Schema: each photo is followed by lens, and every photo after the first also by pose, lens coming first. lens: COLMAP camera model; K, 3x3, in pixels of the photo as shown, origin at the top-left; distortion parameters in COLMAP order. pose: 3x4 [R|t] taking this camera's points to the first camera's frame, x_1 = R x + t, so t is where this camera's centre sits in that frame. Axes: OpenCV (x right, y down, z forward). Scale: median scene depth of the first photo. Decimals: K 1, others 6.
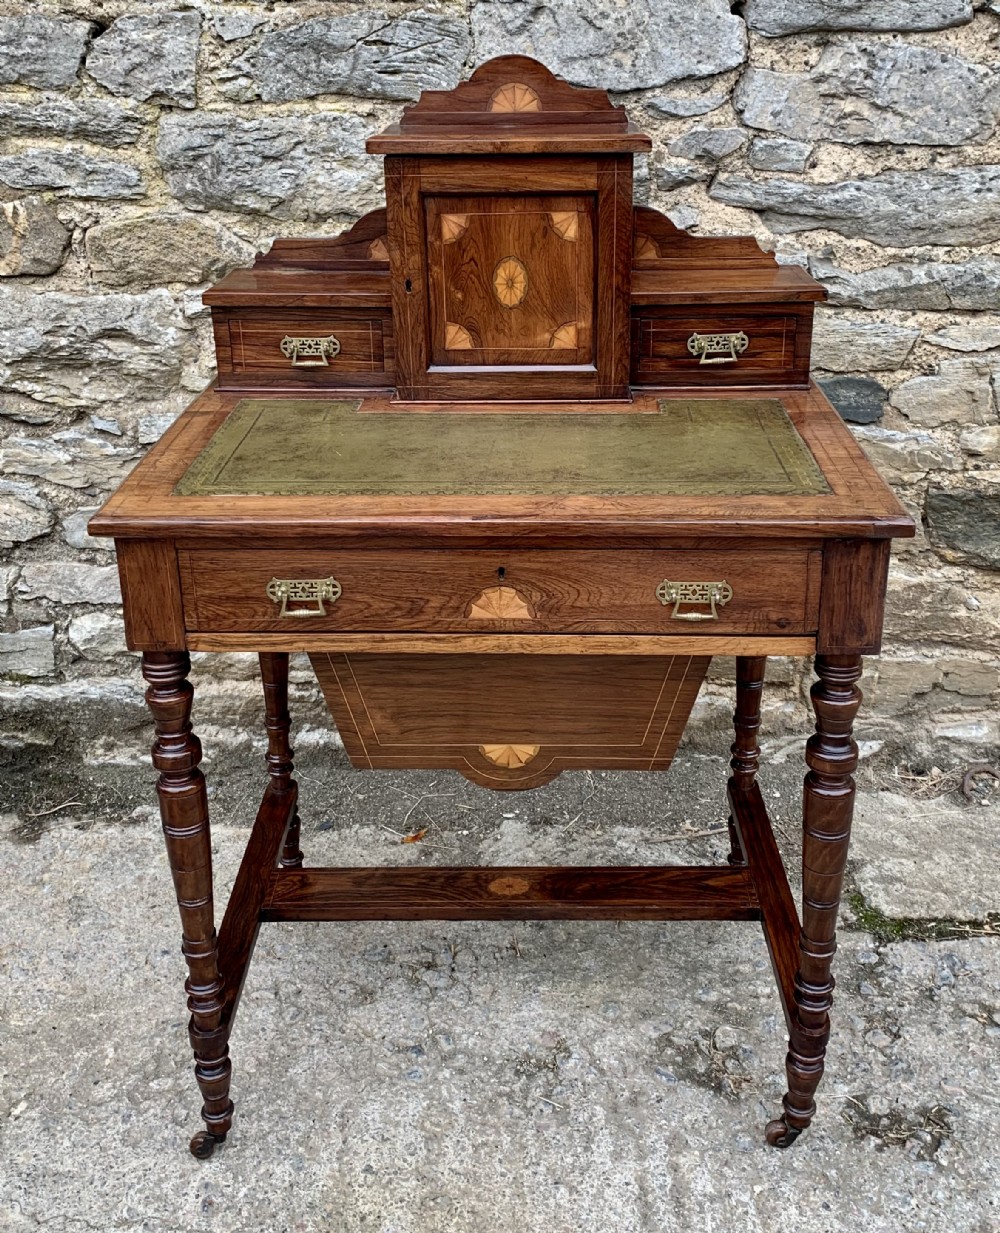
lens RADIAL K [[1284.0, 0, 502.3], [0, 1284.0, 497.2], [0, 0, 1]] dist [0.030154, 0.000000]
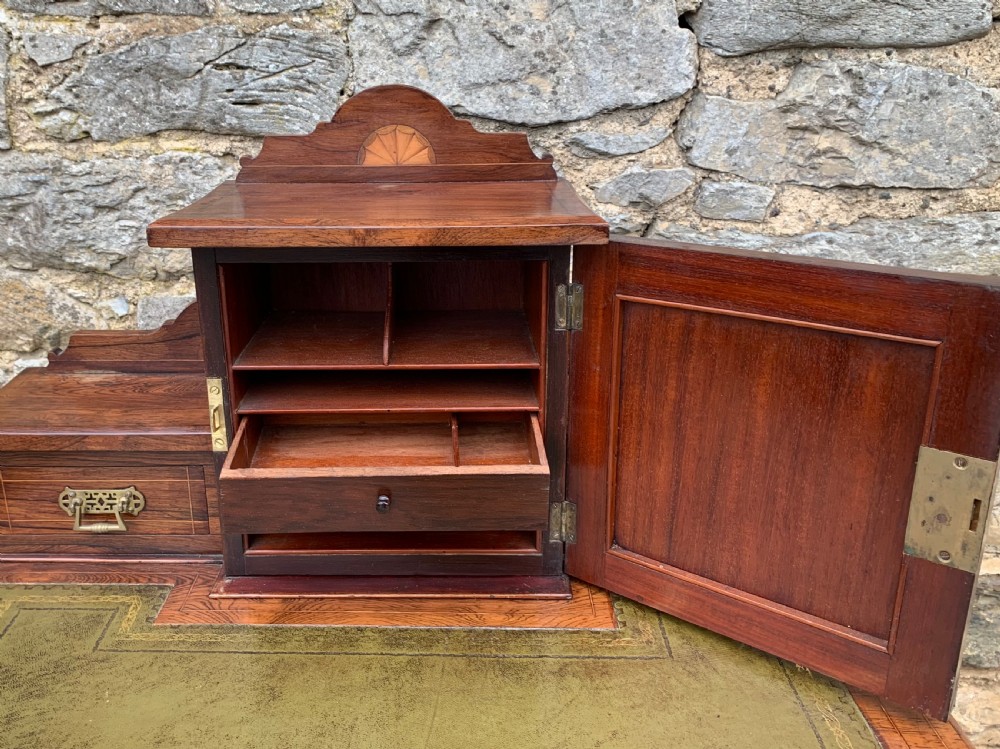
lens RADIAL K [[891.9, 0, 417.2], [0, 891.9, 368.7], [0, 0, 1]] dist [0.009385, 0.011633]
pose [[0.999955, -0.004227, -0.008473, 0.021716], [0.004150, 0.999950, -0.009088, -0.160965], [0.008511, 0.009053, 0.999923, 0.452825]]
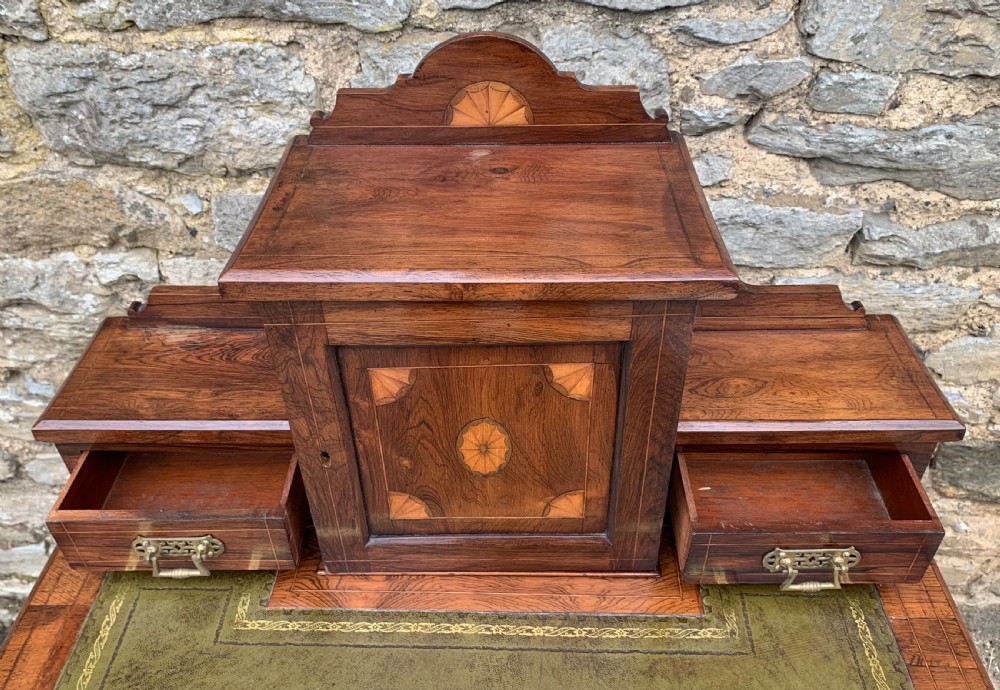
lens RADIAL K [[817.7, 0, 482.5], [0, 817.7, 376.2], [0, 0, 1]] dist [0.002601, 0.010882]
pose [[0.999876, -0.009571, -0.012482, 0.009012], [0.013148, 0.944131, 0.329309, -0.277877], [0.008633, -0.329433, 0.944140, 0.518631]]
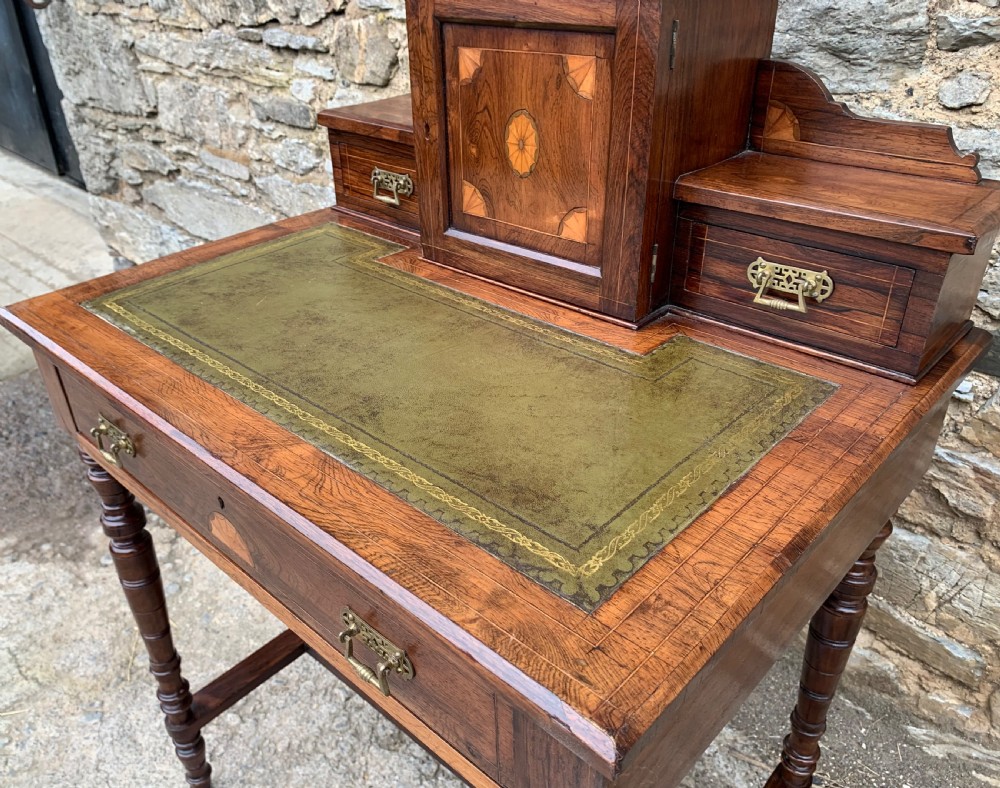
lens RADIAL K [[795.5, 0, 479.5], [0, 795.5, 400.0], [0, 0, 1]] dist [0.027097, -0.028231]
pose [[0.747177, 0.329721, -0.577071, 0.269438], [-0.217680, 0.941779, 0.256257, -0.114761], [0.627967, -0.065852, 0.775449, 0.486804]]
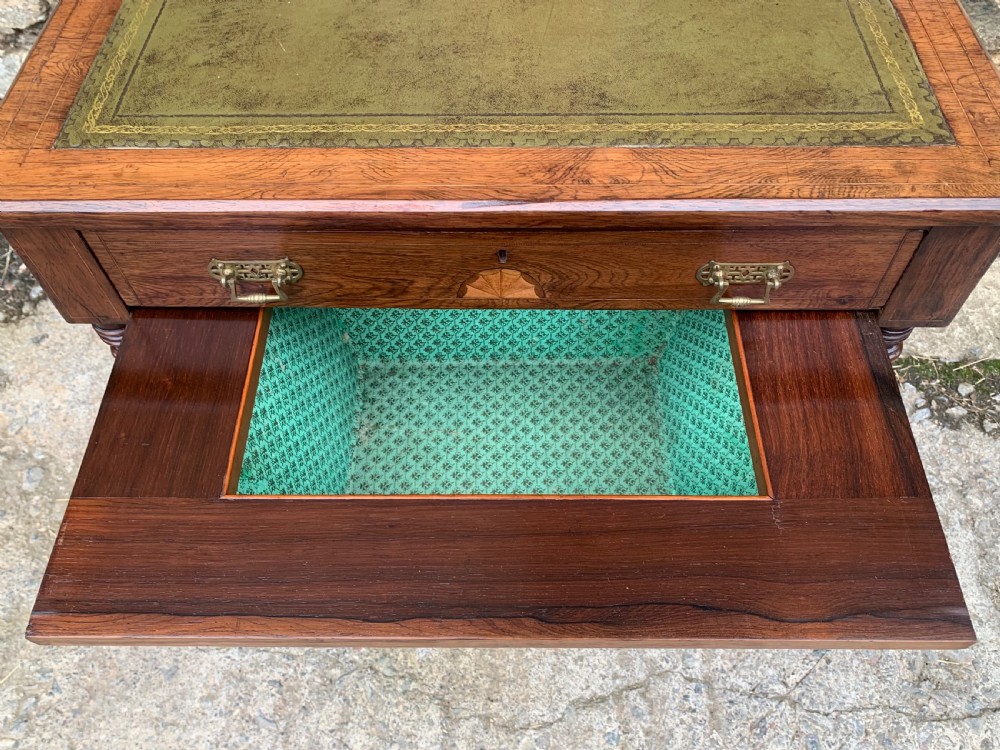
lens RADIAL K [[799.7, 0, 504.8], [0, 799.7, 375.7], [0, 0, 1]] dist [-0.000974, 0.004466]
pose [[0.999860, -0.015789, 0.005514, -0.002407], [0.009879, 0.823608, 0.567073, -0.105898], [-0.013495, -0.566939, 0.823649, 0.380787]]
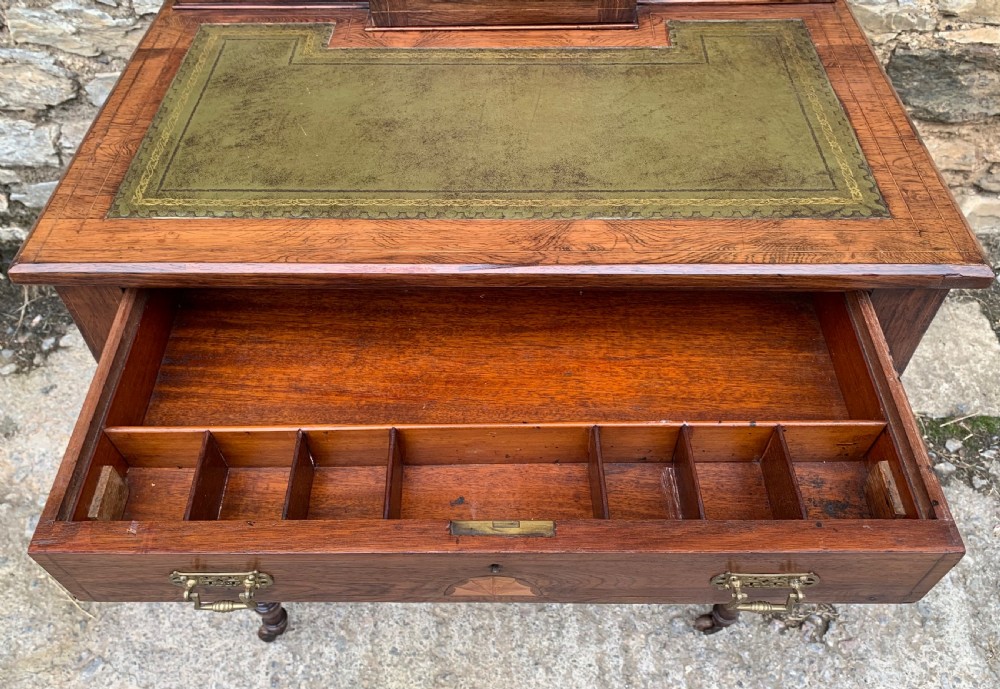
lens RADIAL K [[817.7, 0, 480.0], [0, 817.7, 338.3], [0, 0, 1]] dist [0.005204, -0.006648]
pose [[0.999905, -0.008584, -0.010771, -0.003081], [0.012594, 0.886401, 0.462747, -0.124807], [0.005575, -0.462839, 0.886425, 0.337752]]
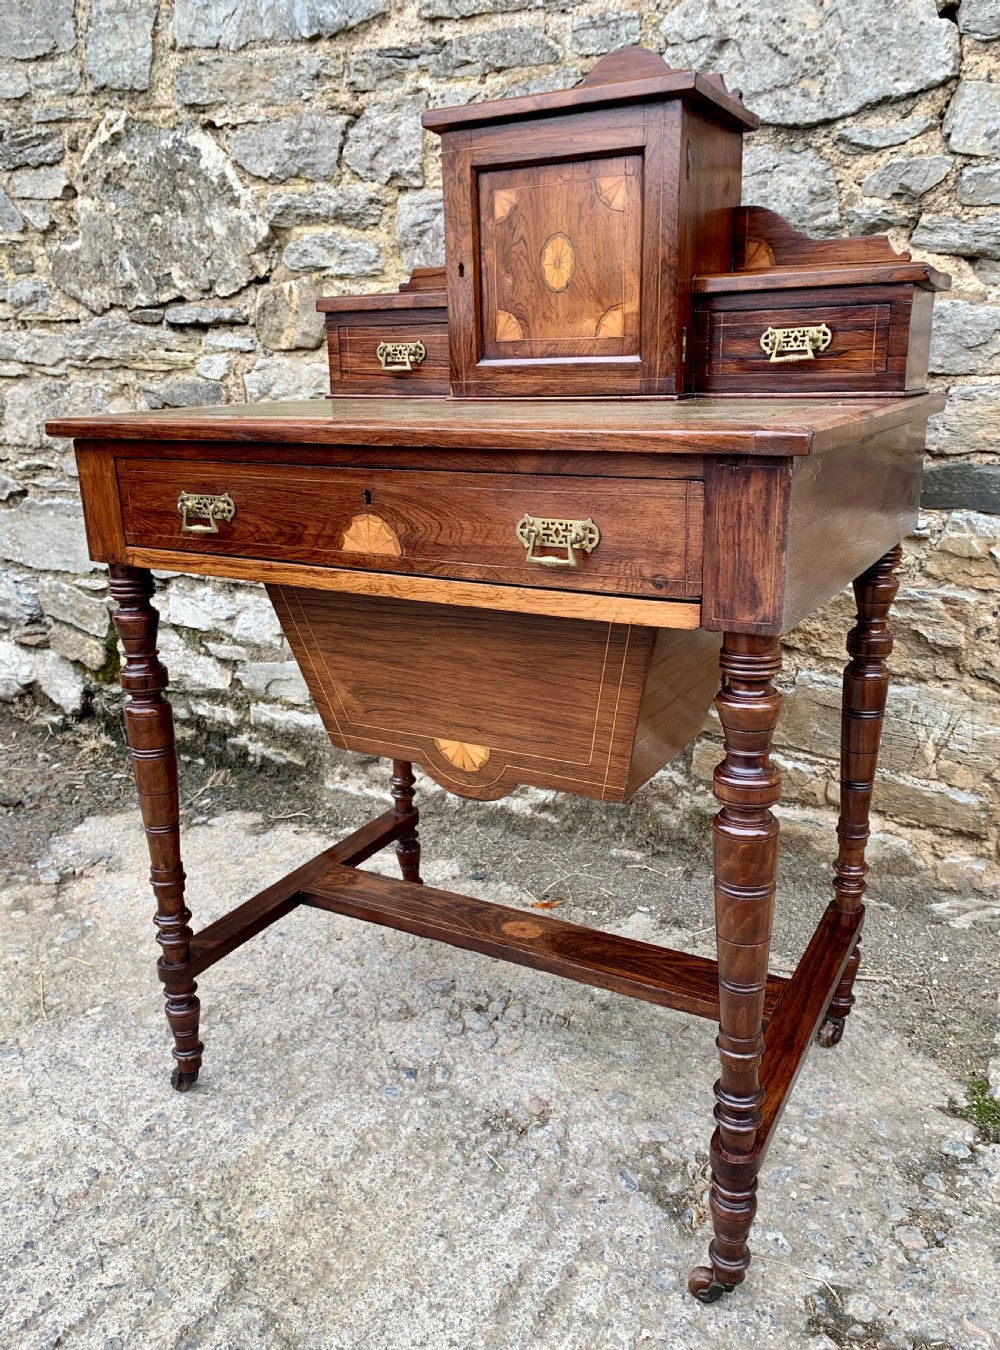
lens RADIAL K [[1028.1, 0, 519.0], [0, 1028.1, 683.2], [0, 0, 1]] dist [0.021082, -0.021612]
pose [[0.885590, 0.132934, -0.445037, 0.293761], [-0.156406, 0.987559, -0.016248, 0.124776], [0.437341, 0.083996, 0.895365, 0.284255]]
